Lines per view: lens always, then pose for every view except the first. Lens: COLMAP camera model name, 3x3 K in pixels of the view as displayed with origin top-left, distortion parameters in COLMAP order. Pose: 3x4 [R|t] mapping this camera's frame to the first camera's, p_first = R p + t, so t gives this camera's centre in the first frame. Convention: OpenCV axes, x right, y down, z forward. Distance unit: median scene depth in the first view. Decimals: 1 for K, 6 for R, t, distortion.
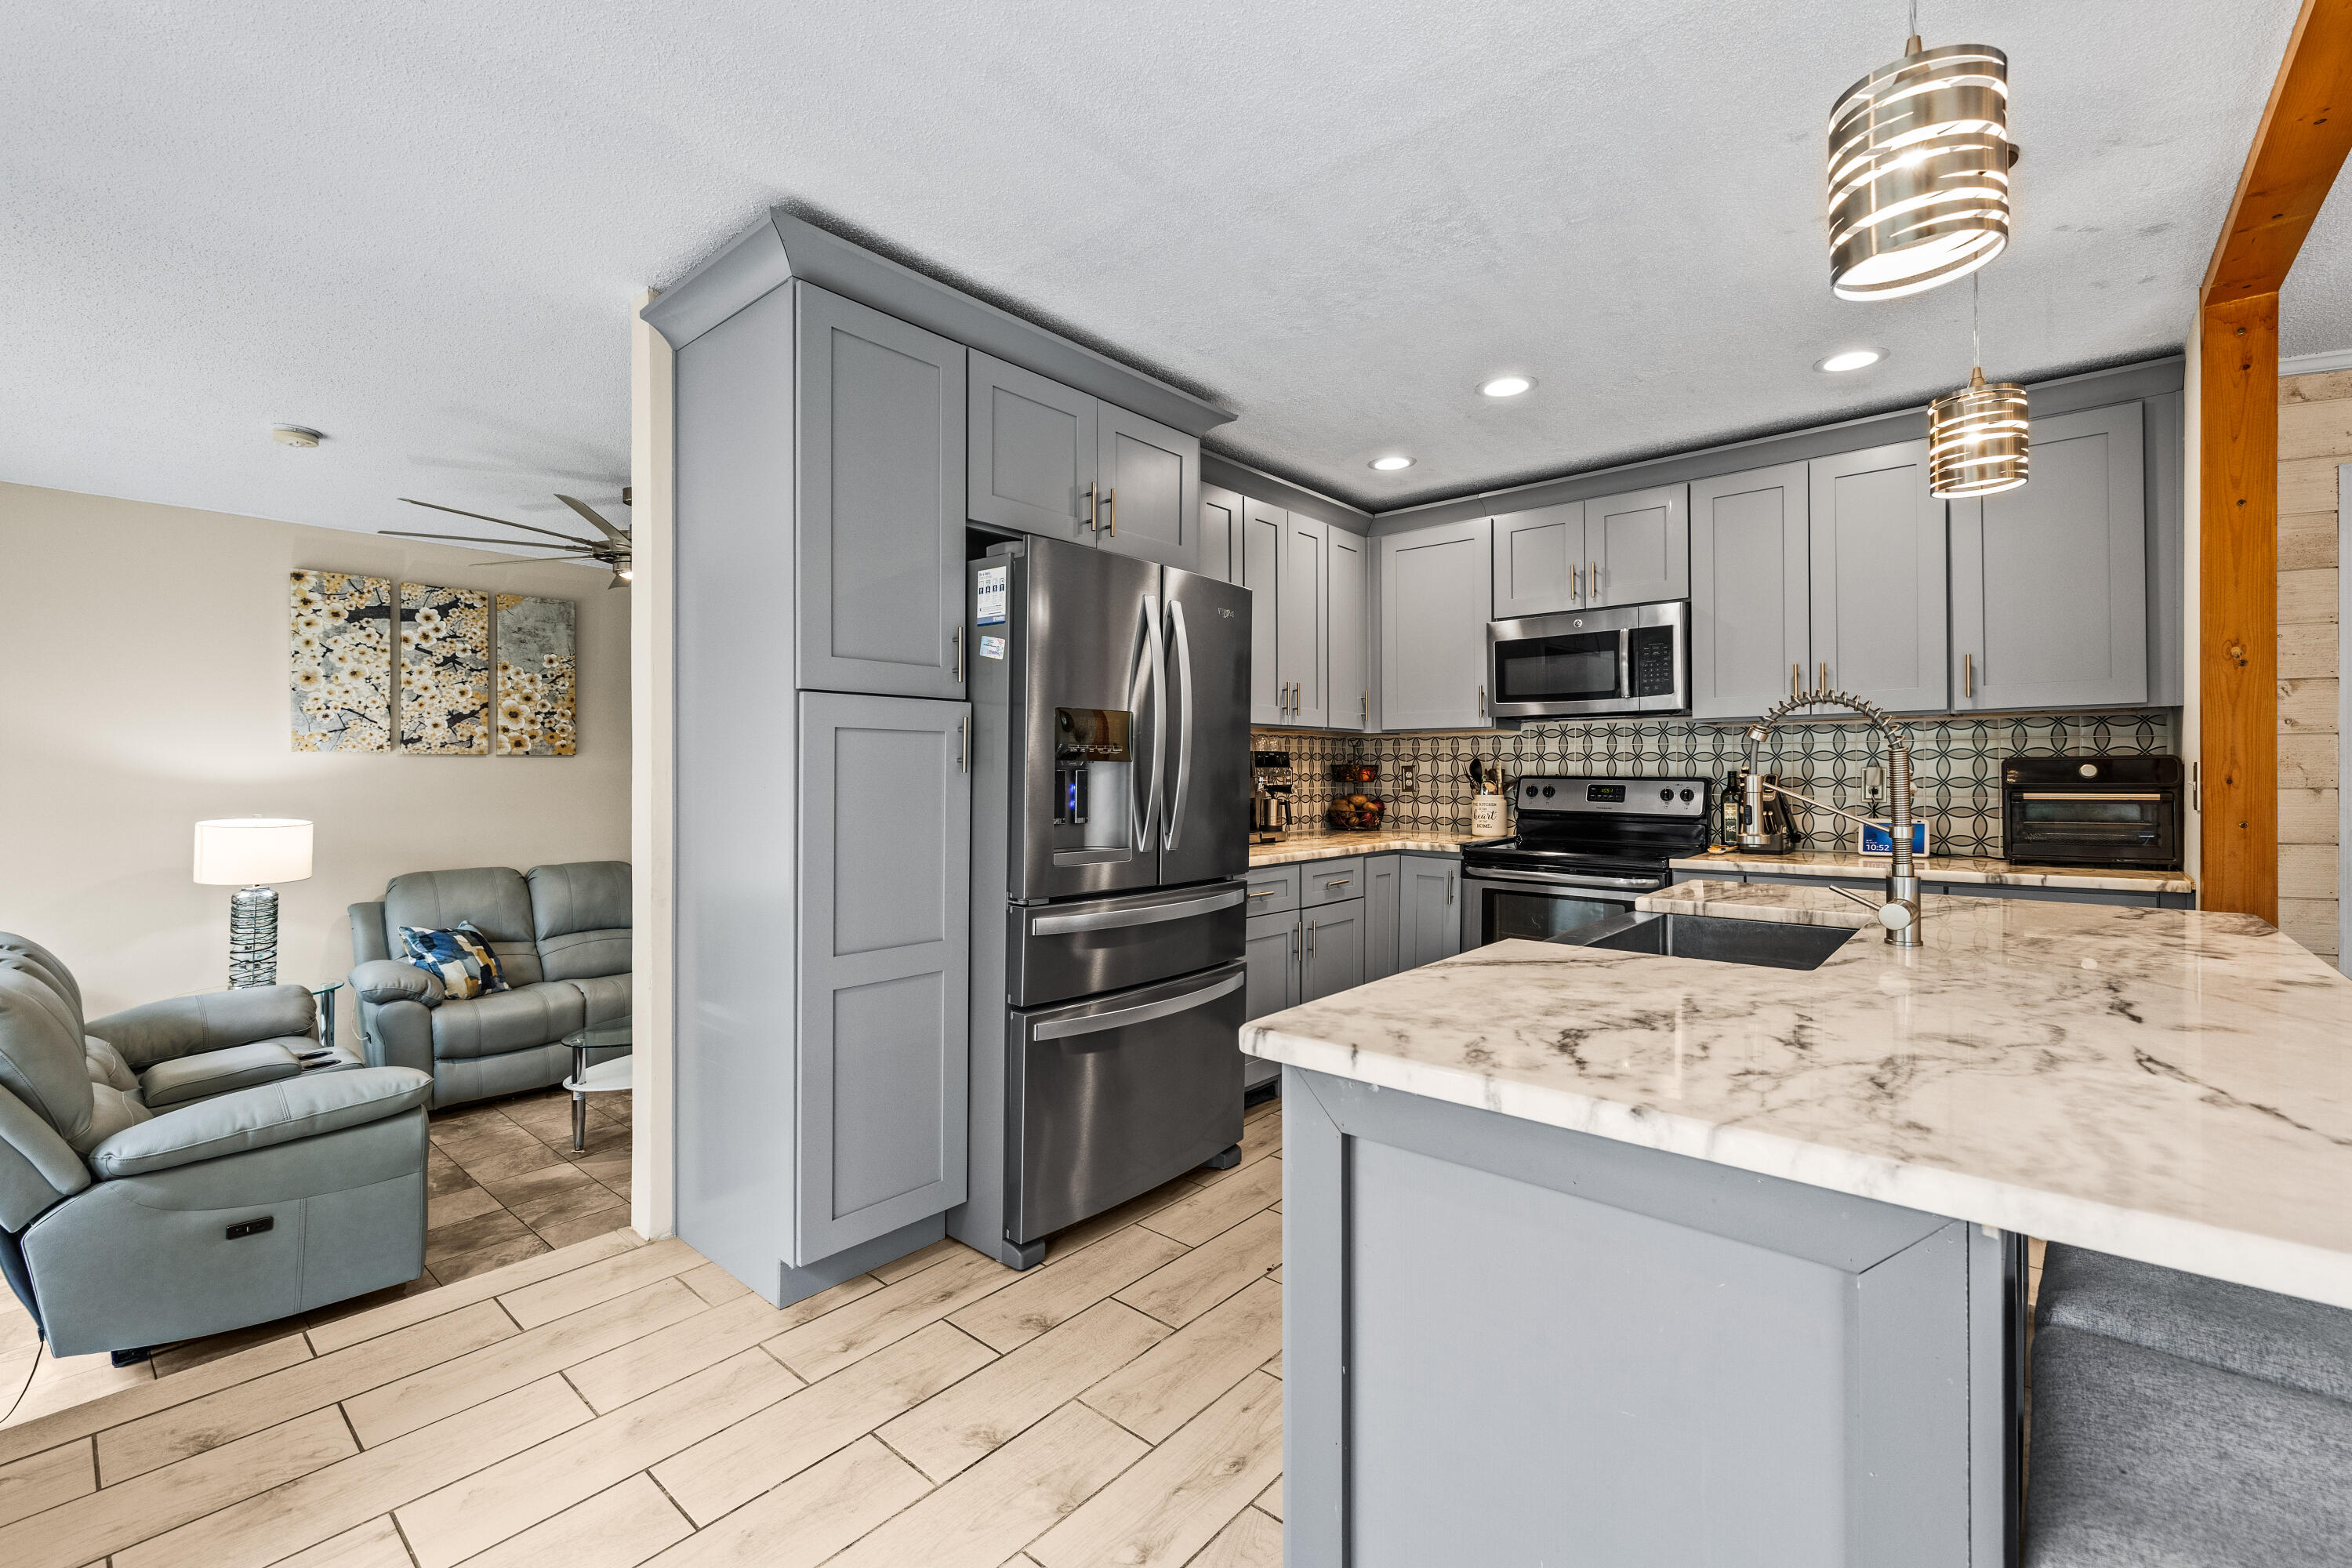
lens RADIAL K [[993.8, 0, 1168.4], [0, 993.8, 768.1], [0, 0, 1]] dist [-0.000904, 0.000264]
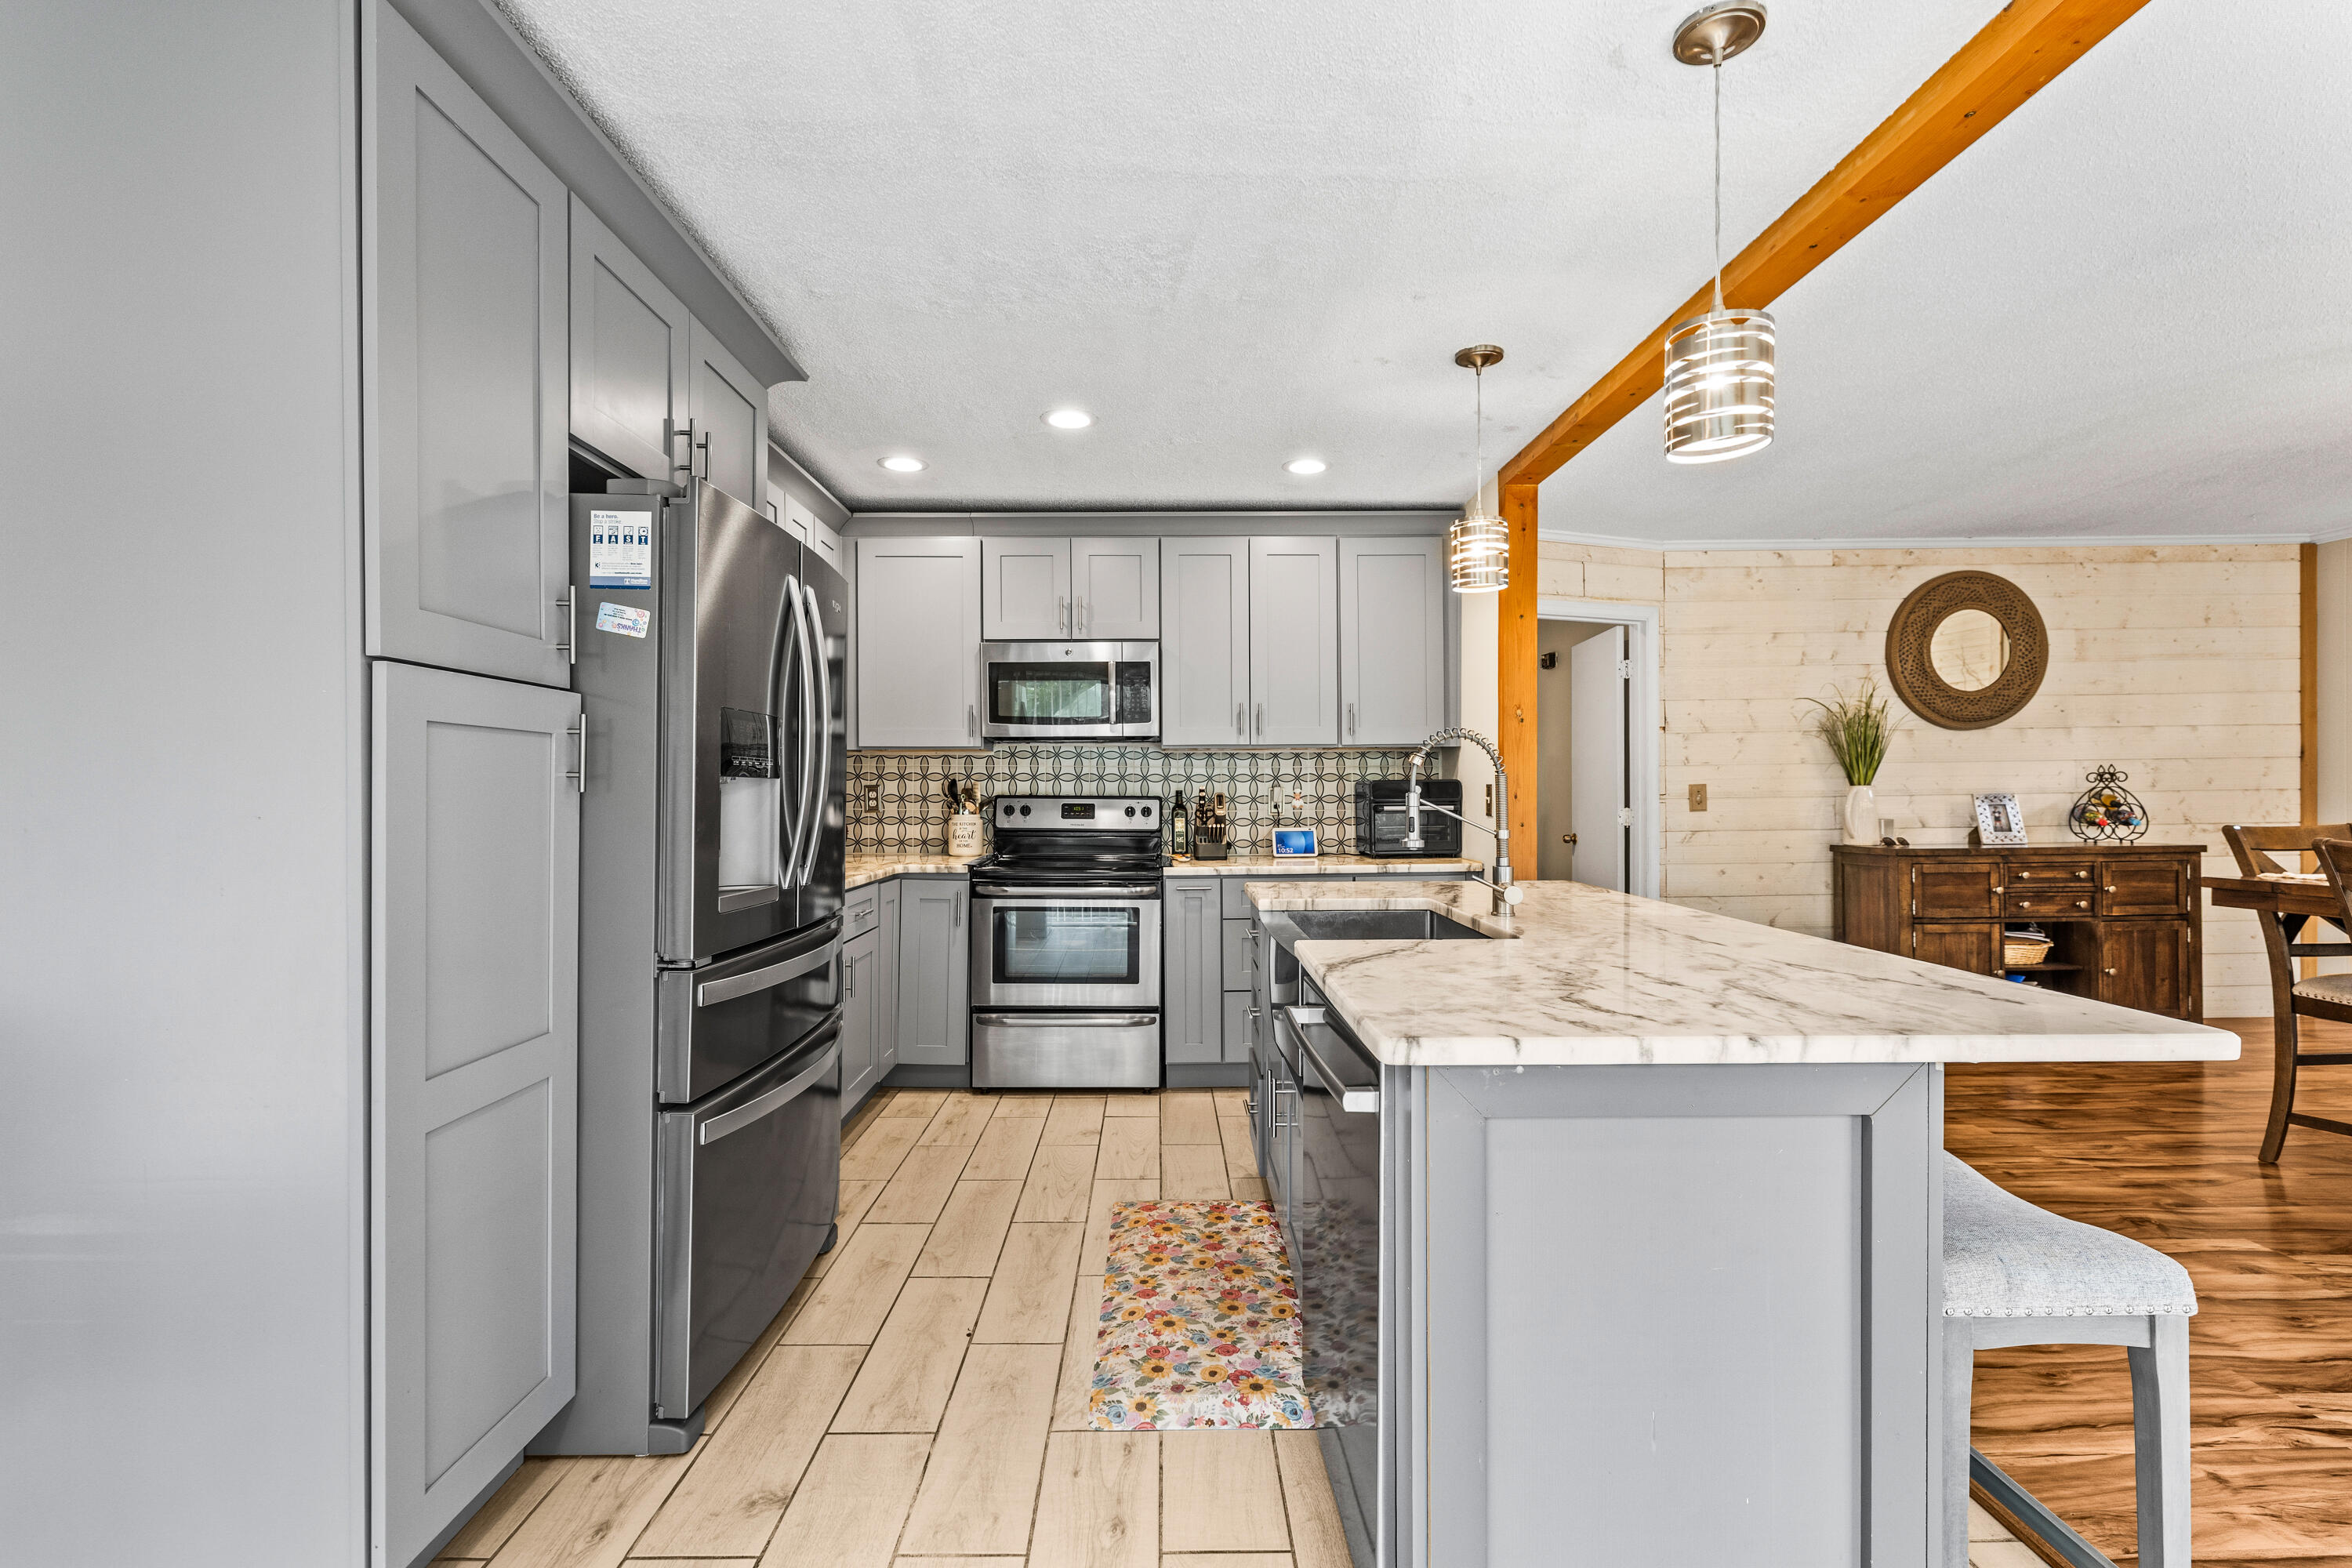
lens RADIAL K [[1016.2, 0, 1172.4], [0, 1016.2, 797.1], [0, 0, 1]] dist [-0.000555, 0.000180]
pose [[0.745105, -0.004480, 0.666932, -0.248539], [-0.001220, 0.999967, 0.008080, 0.001059], [-0.666946, -0.006834, 0.745075, 0.118569]]
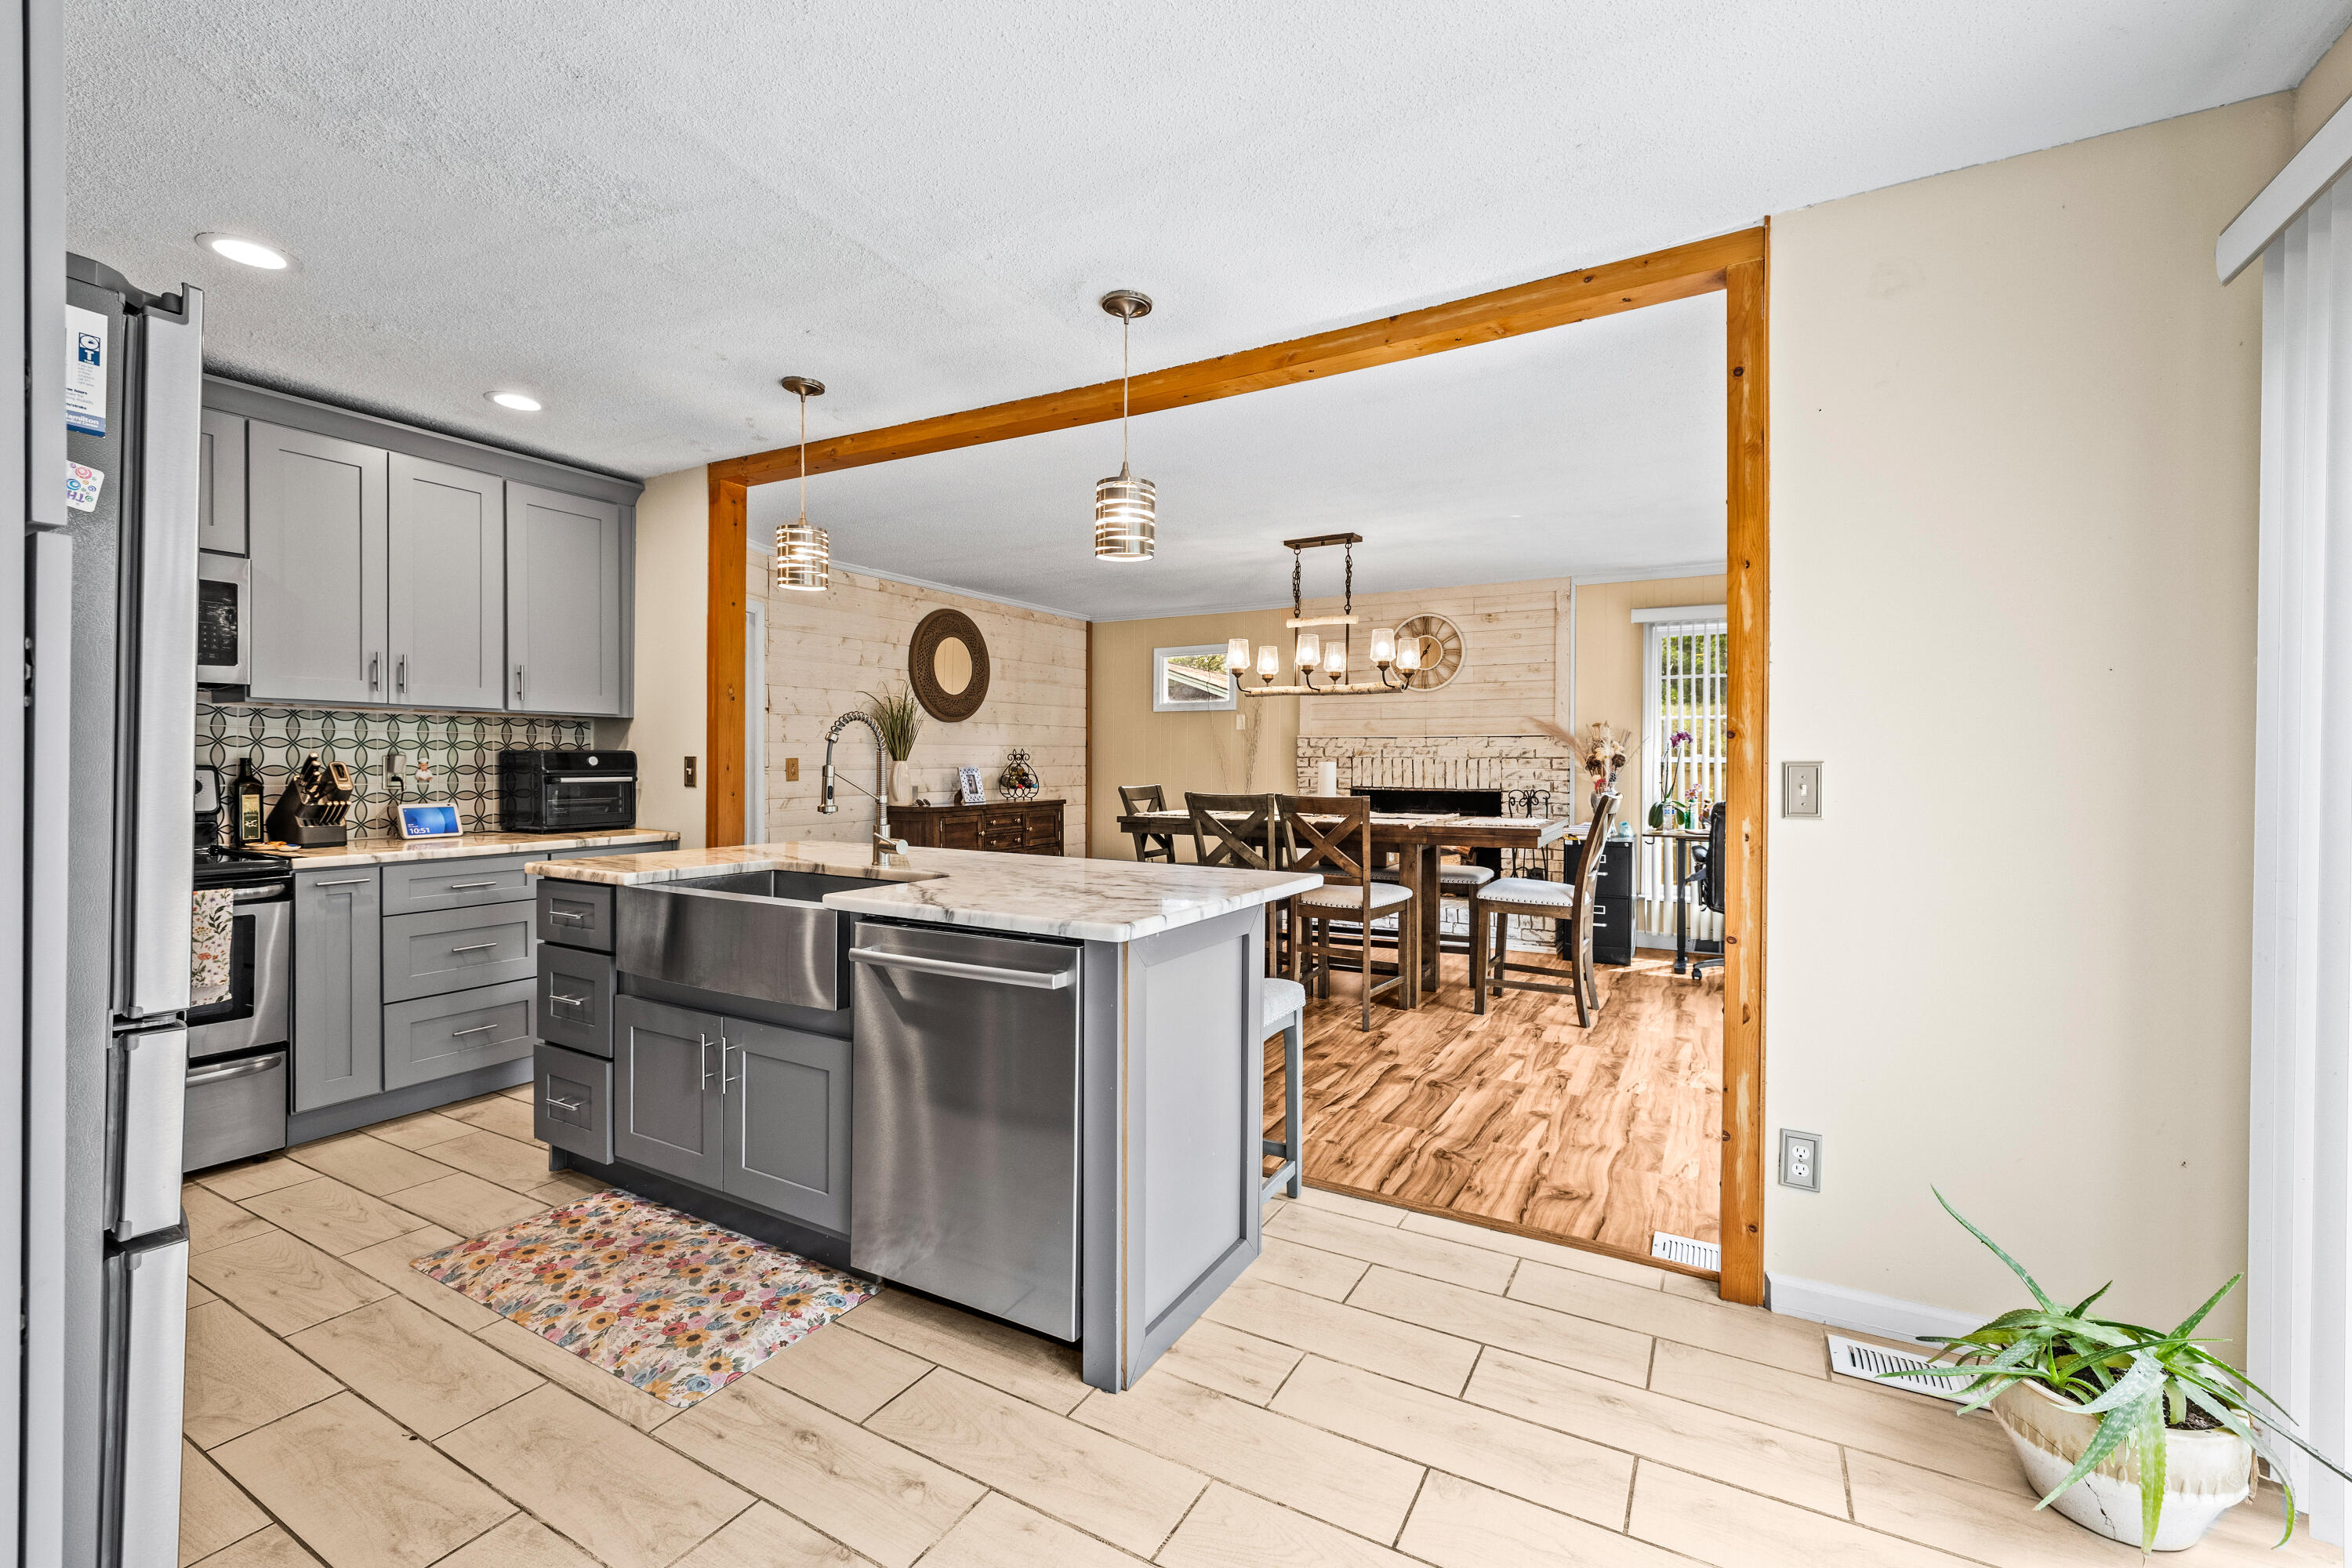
lens RADIAL K [[993.8, 0, 1168.4], [0, 993.8, 768.1], [0, 0, 1]] dist [-0.000904, 0.000264]
pose [[-0.198446, -0.002438, 0.980109, -0.473296], [-0.011270, 0.999936, 0.000206, 0.002534], [-0.980047, -0.011004, -0.198460, 0.394900]]
